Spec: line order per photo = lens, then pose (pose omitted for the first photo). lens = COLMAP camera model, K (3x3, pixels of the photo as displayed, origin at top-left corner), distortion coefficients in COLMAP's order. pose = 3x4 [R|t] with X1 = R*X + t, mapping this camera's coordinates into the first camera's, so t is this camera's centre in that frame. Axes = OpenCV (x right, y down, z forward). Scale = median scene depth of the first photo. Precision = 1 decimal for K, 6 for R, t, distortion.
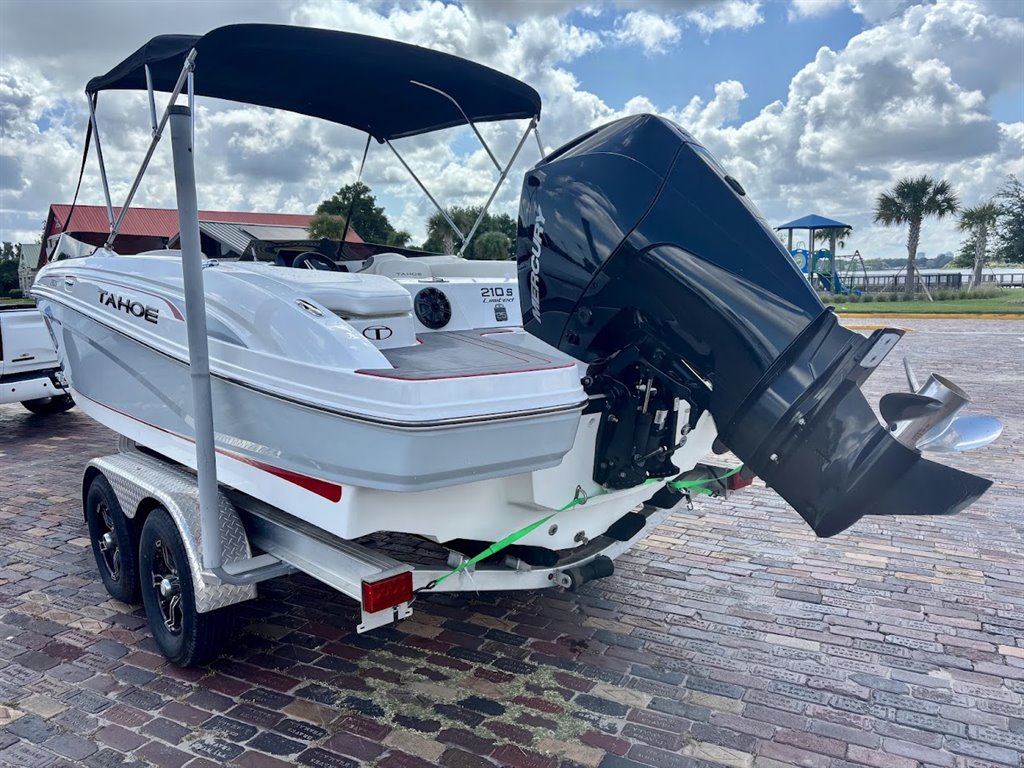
lens RADIAL K [[772.8, 0, 505.0], [0, 772.8, 384.3], [0, 0, 1]] dist [0.052687, -0.057720]
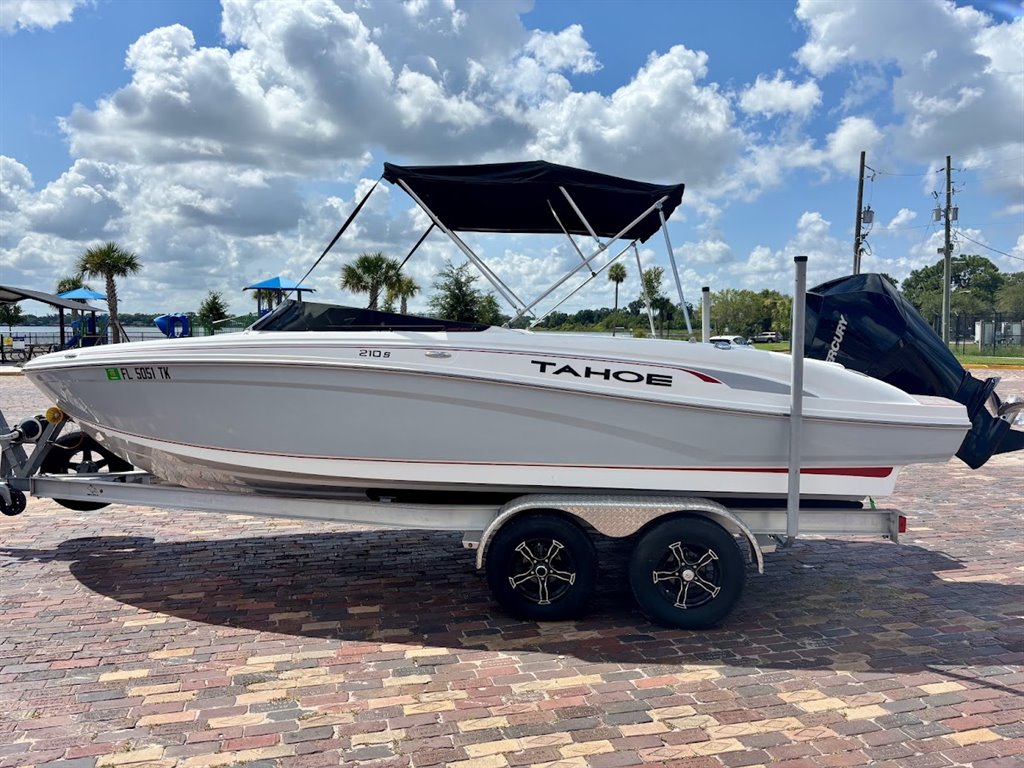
lens RADIAL K [[772.8, 0, 505.0], [0, 772.8, 384.3], [0, 0, 1]] dist [0.052687, -0.057720]
pose [[0.733563, -0.029689, 0.678973, -1.456511], [0.077599, 0.996171, -0.040279, -0.042745], [-0.675177, 0.082235, 0.733058, 0.158046]]
